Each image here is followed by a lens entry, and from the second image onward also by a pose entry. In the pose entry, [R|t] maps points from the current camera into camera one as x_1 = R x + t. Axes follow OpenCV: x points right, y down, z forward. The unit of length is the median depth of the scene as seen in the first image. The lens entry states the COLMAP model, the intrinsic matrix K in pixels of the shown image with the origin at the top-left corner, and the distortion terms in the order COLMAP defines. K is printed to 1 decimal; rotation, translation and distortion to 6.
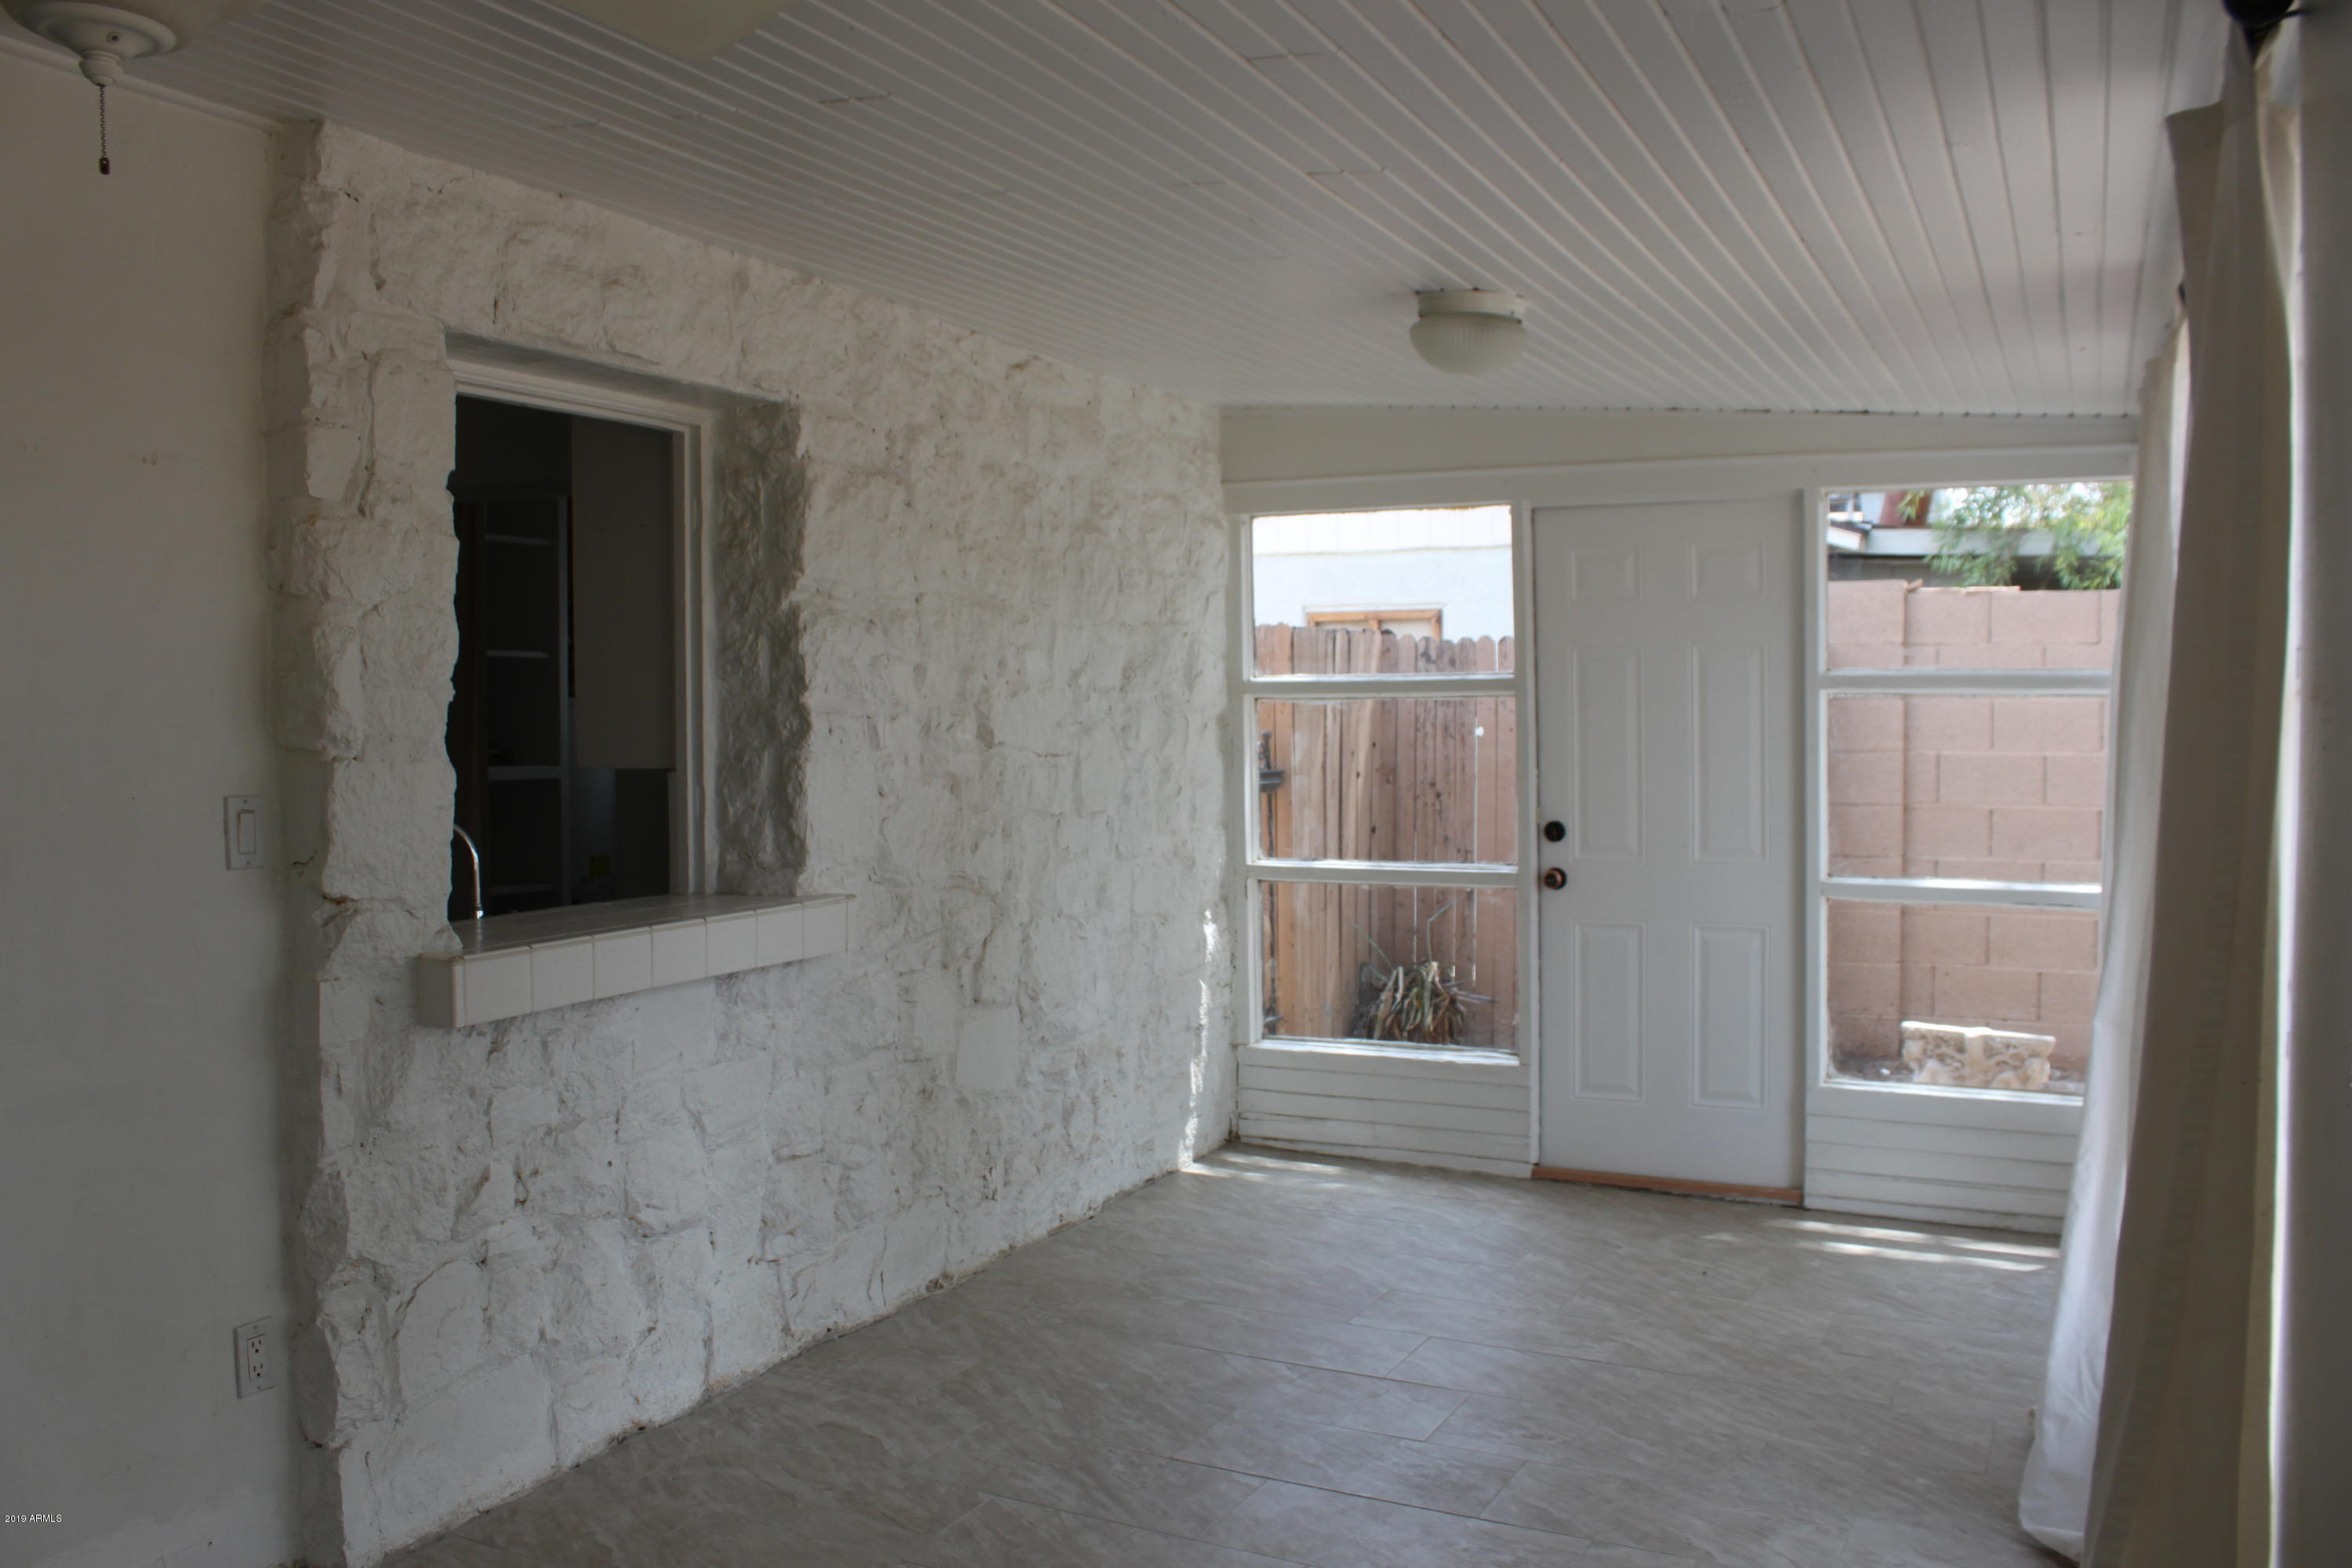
lens RADIAL K [[1947.2, 0, 1165.6], [0, 1947.2, 793.0], [0, 0, 1]] dist [-0.170745, 0.166182]
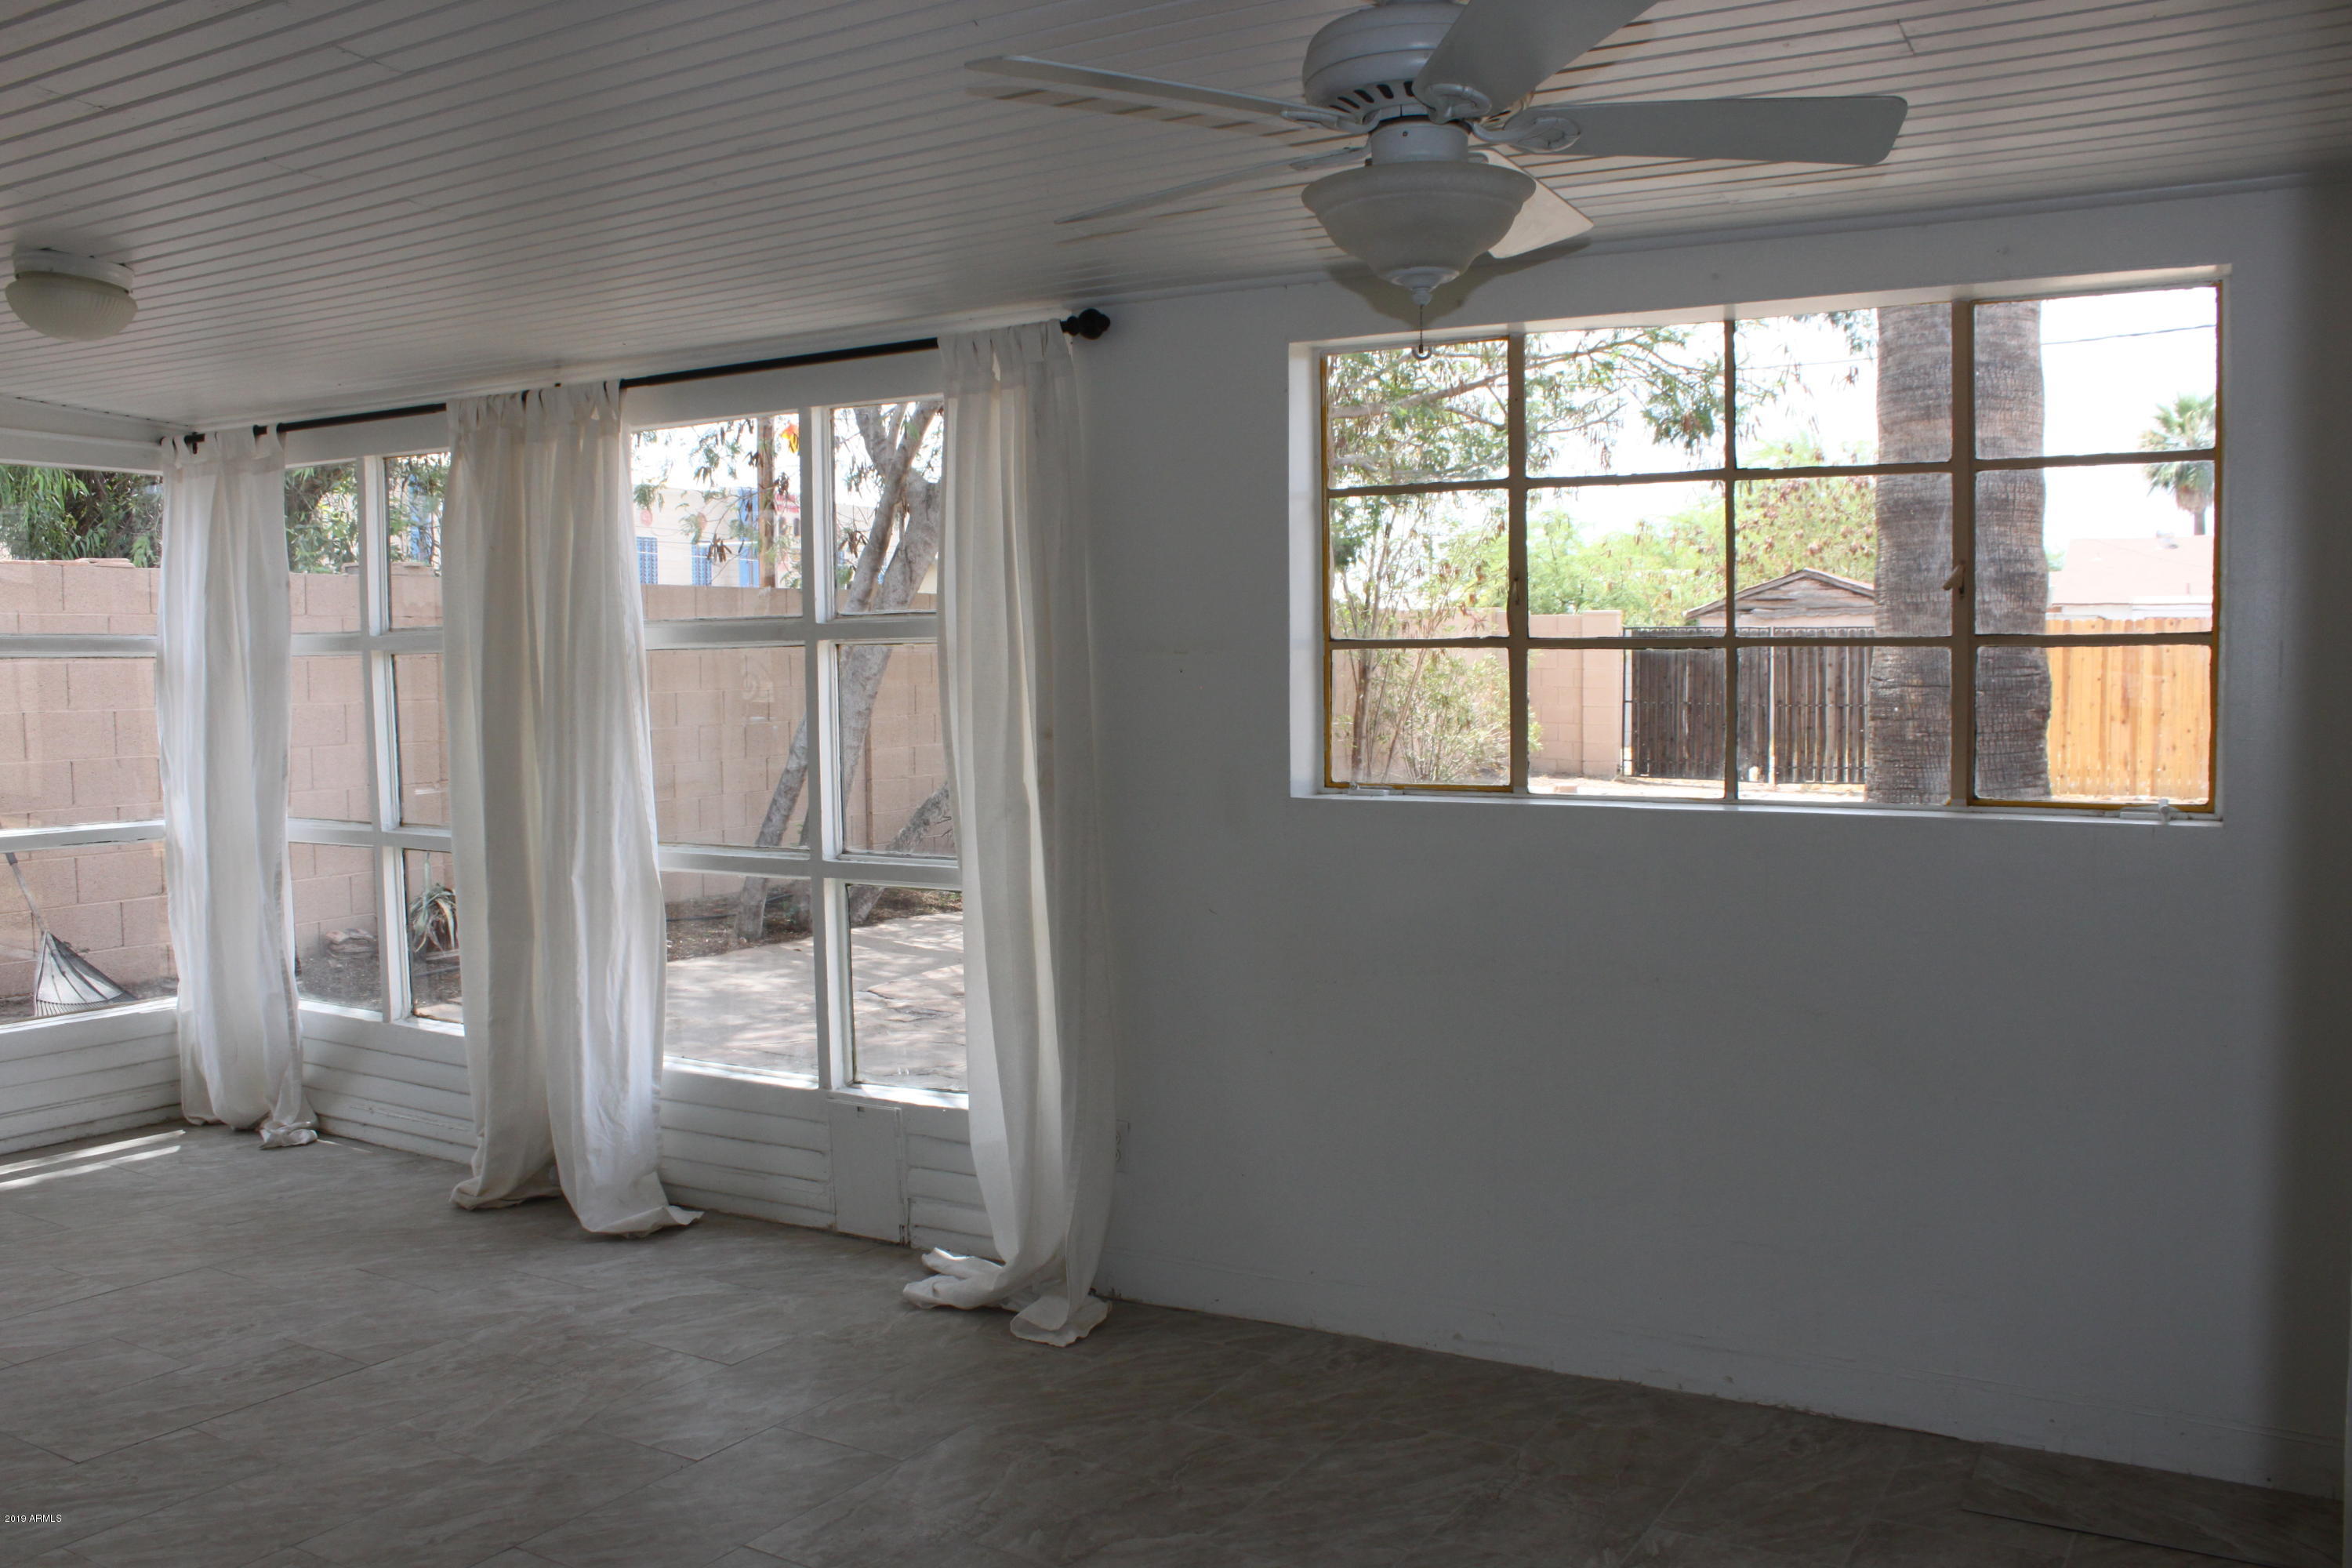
lens RADIAL K [[1947.2, 0, 1165.6], [0, 1947.2, 793.0], [0, 0, 1]] dist [-0.170745, 0.166182]
pose [[0.089513, -0.065729, 0.993814, -0.828301], [0.050173, 0.996851, 0.061411, -0.009079], [-0.994721, 0.044366, 0.092529, 0.366916]]
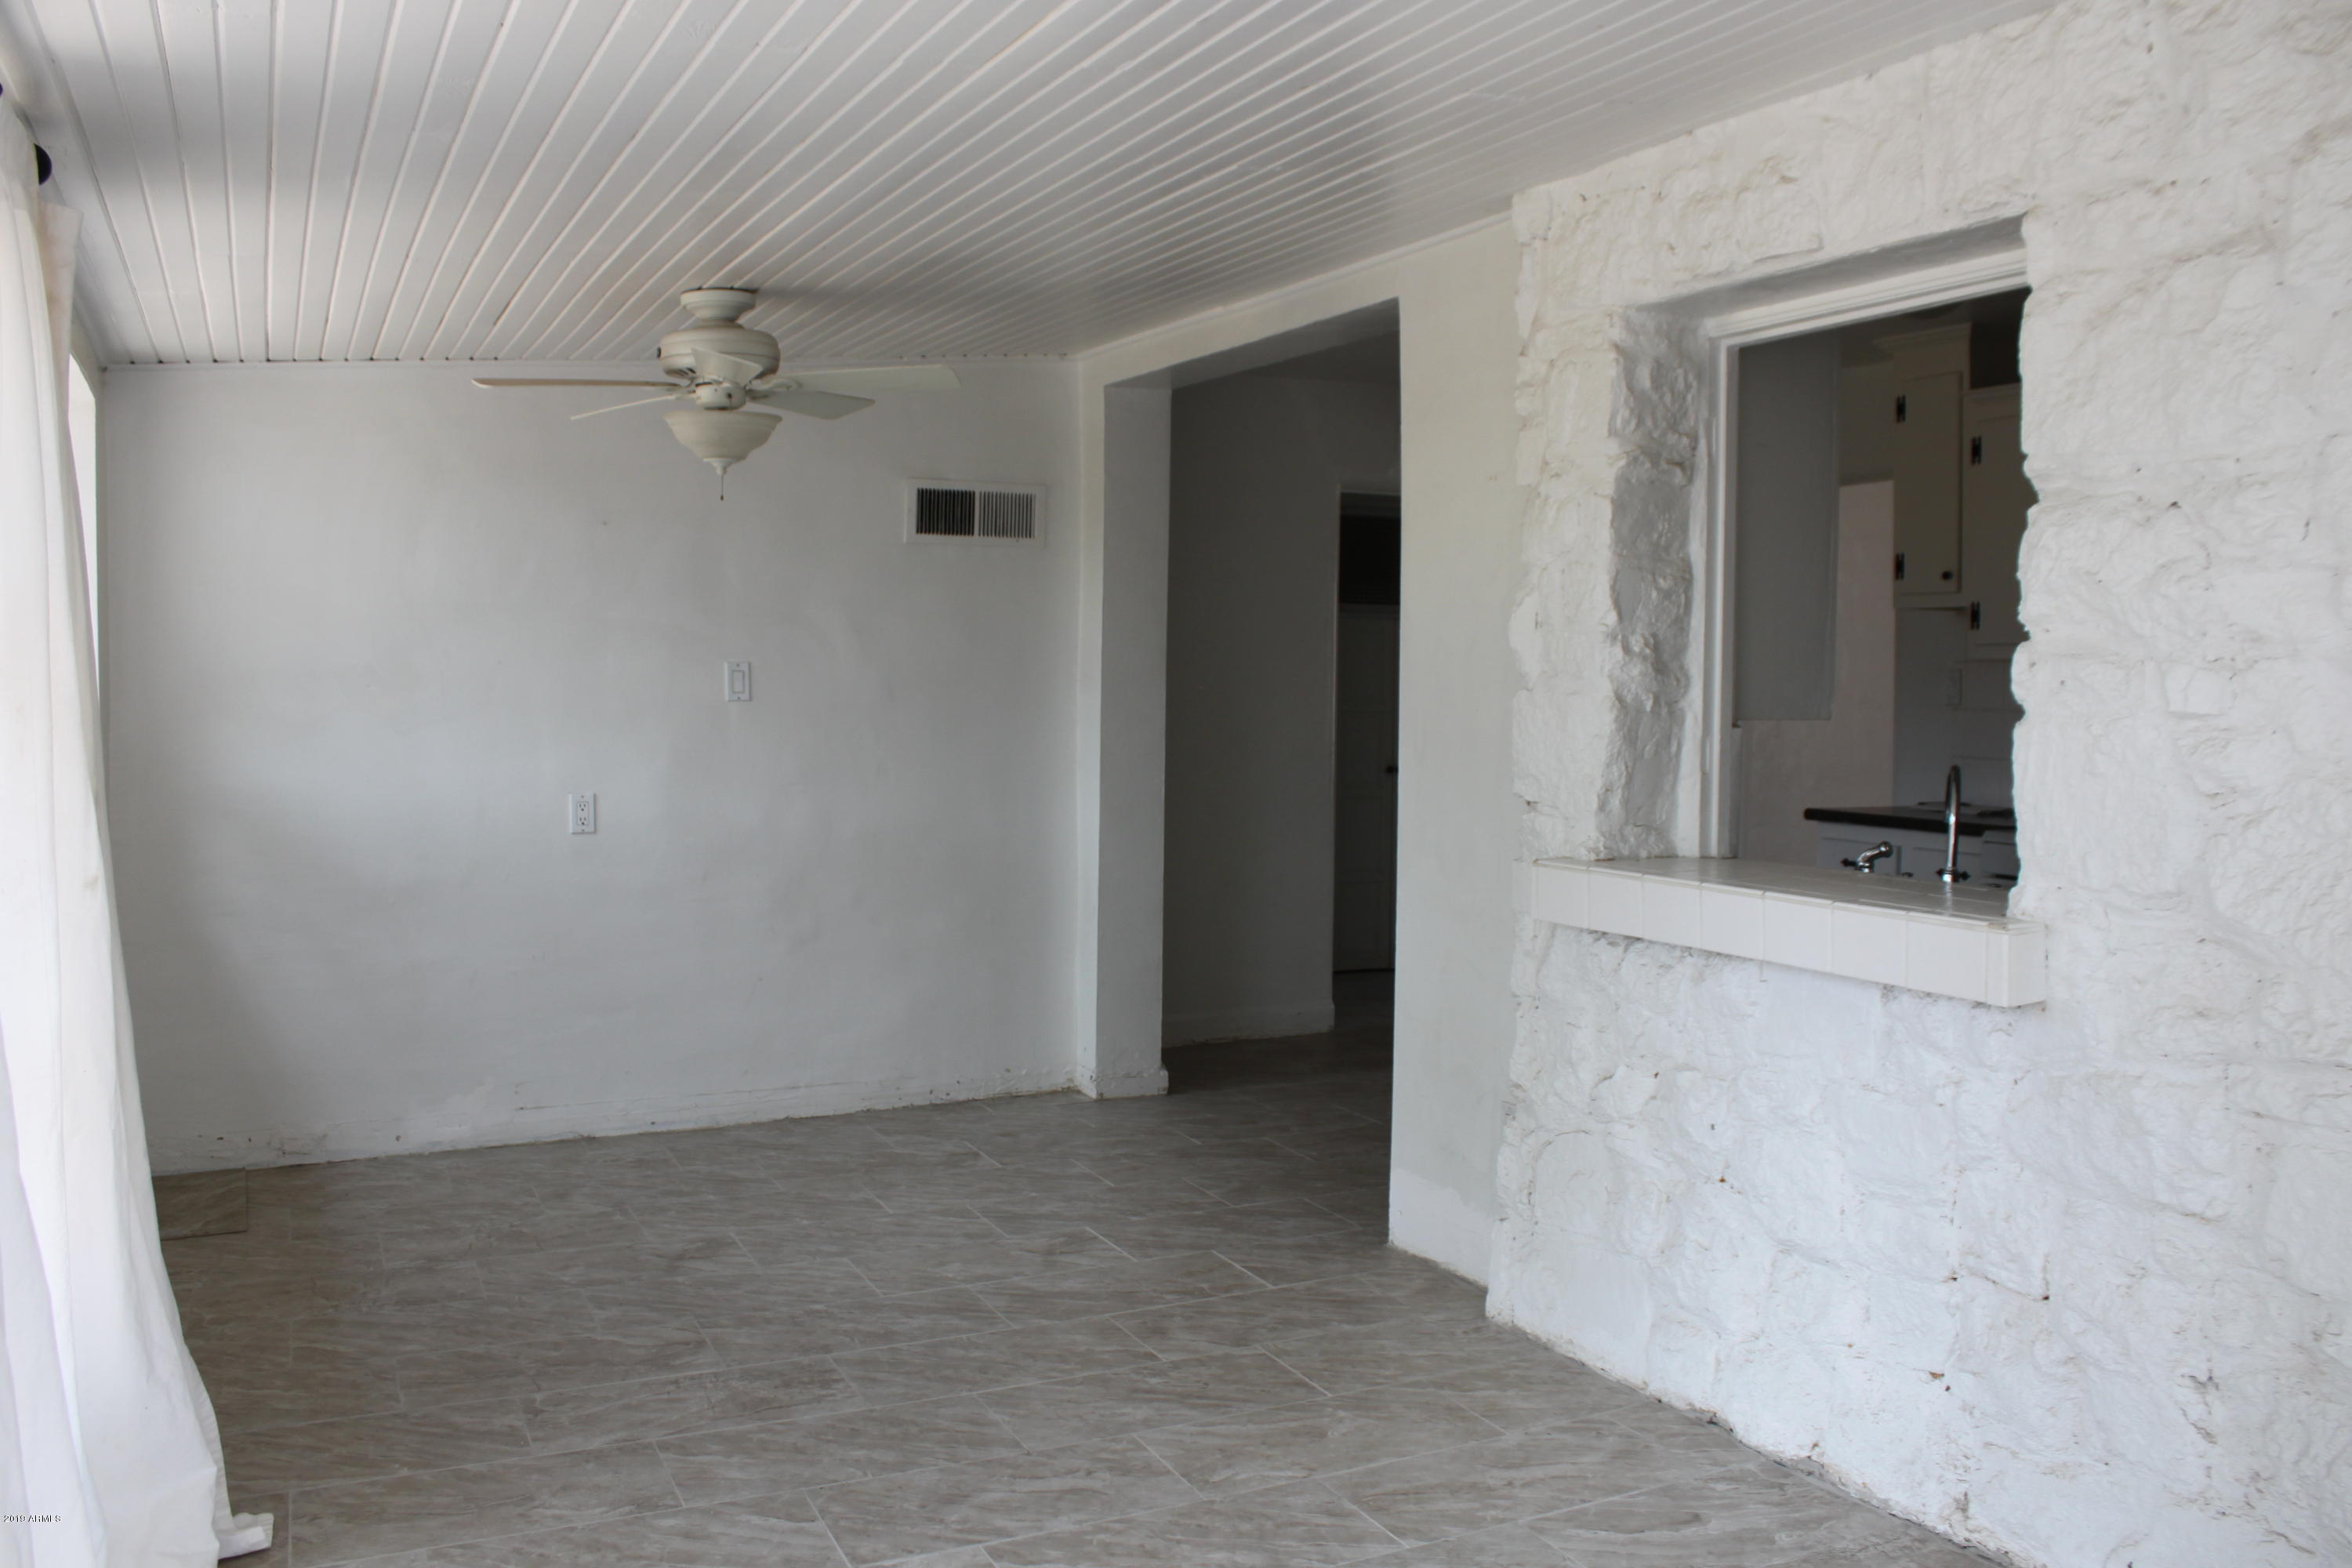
lens RADIAL K [[1947.2, 0, 1165.6], [0, 1947.2, 793.0], [0, 0, 1]] dist [-0.170745, 0.166182]
pose [[-0.624485, 0.049170, -0.779487, 0.601908], [-0.037876, 0.994936, 0.093105, -0.049119], [0.780118, 0.087667, -0.619460, 1.334719]]
